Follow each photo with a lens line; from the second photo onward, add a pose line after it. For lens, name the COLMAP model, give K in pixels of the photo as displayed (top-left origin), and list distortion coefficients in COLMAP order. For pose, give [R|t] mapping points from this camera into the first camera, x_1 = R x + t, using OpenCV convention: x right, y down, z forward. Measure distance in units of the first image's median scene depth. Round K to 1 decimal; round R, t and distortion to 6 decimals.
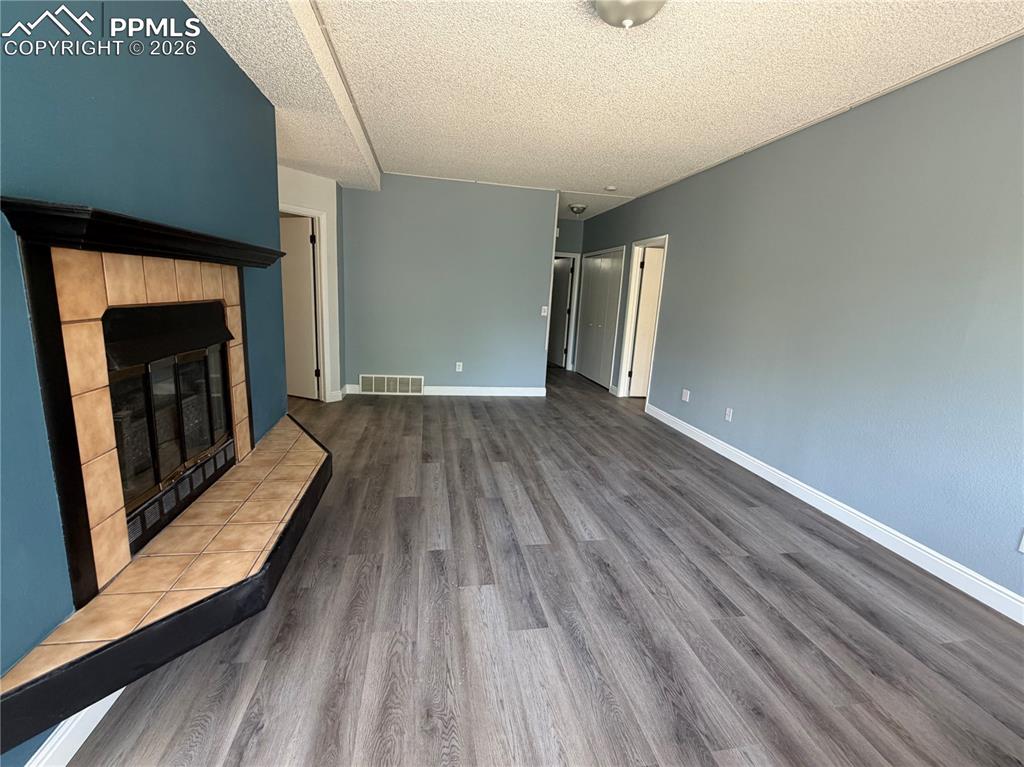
lens RADIAL K [[449.5, 0, 508.7], [0, 449.5, 383.9], [0, 0, 1]] dist [0.001012, 0.000743]
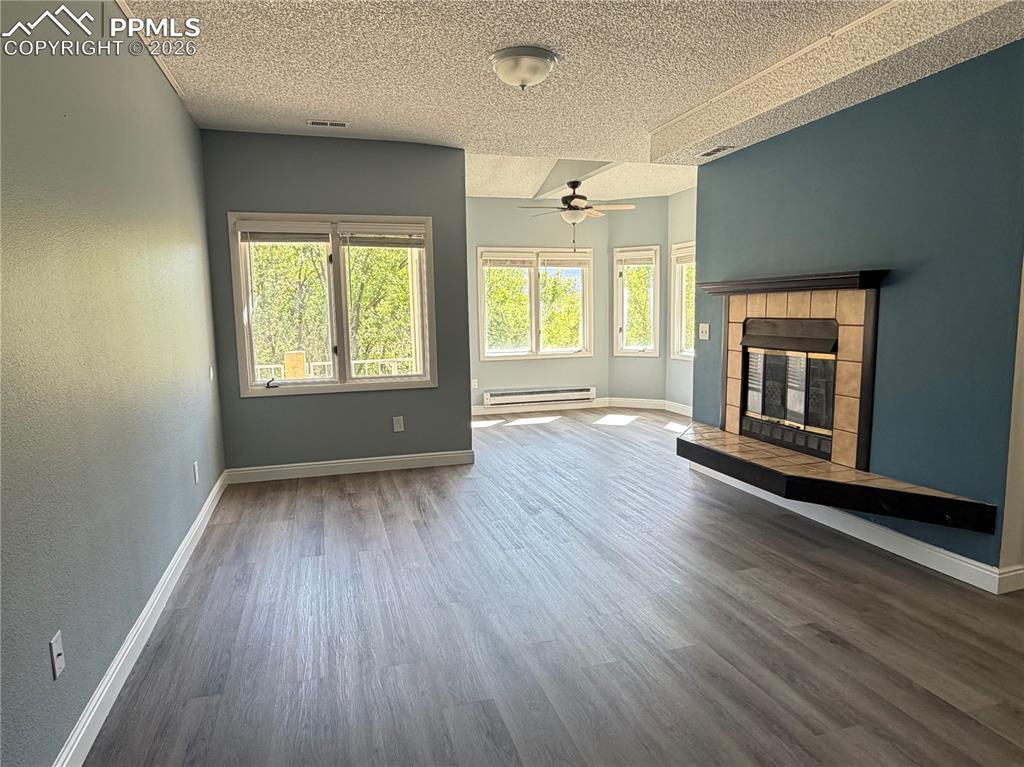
lens RADIAL K [[627.4, 0, 513.5], [0, 627.4, 387.6], [0, 0, 1]] dist [-0.001525, -0.001033]
pose [[-0.991799, -0.025047, -0.125328, 0.297482], [-0.063499, 0.947586, 0.313127, -0.336144], [0.110916, 0.318517, -0.941406, 1.766158]]
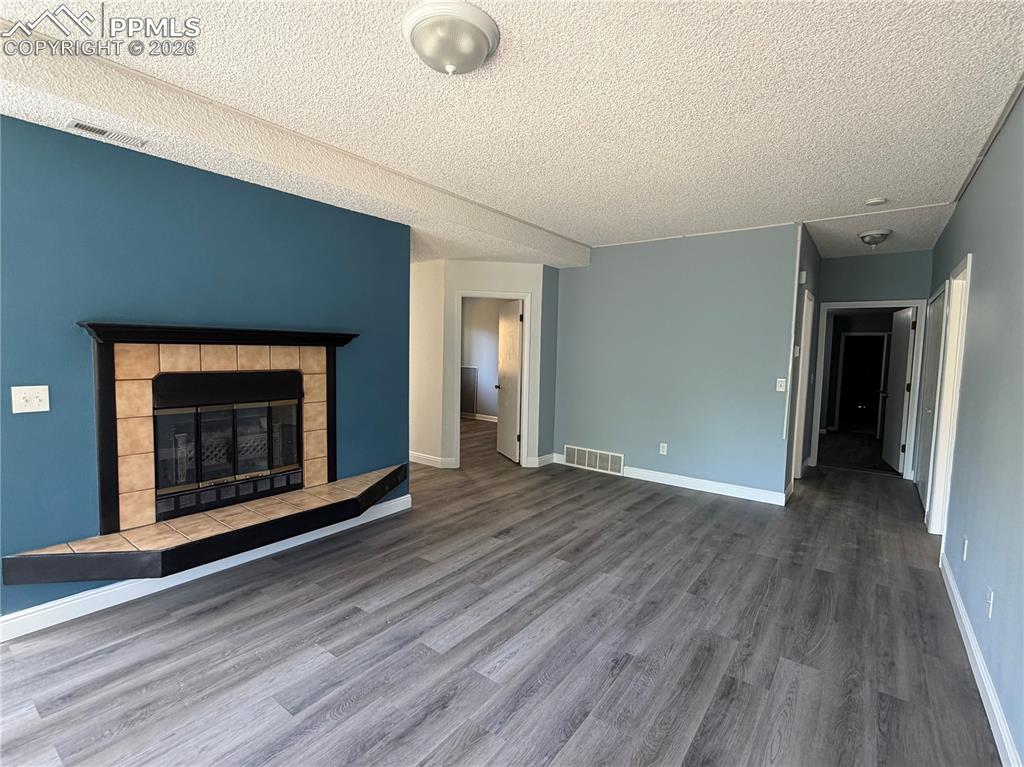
lens RADIAL K [[476.7, 0, 512.5], [0, 476.7, 384.4], [0, 0, 1]] dist [0.000543, 0.000330]
pose [[0.678099, 0.013259, -0.734851, 0.656124], [-0.131813, 0.985820, -0.103846, -0.050067], [0.723054, 0.167281, 0.670231, 0.332525]]
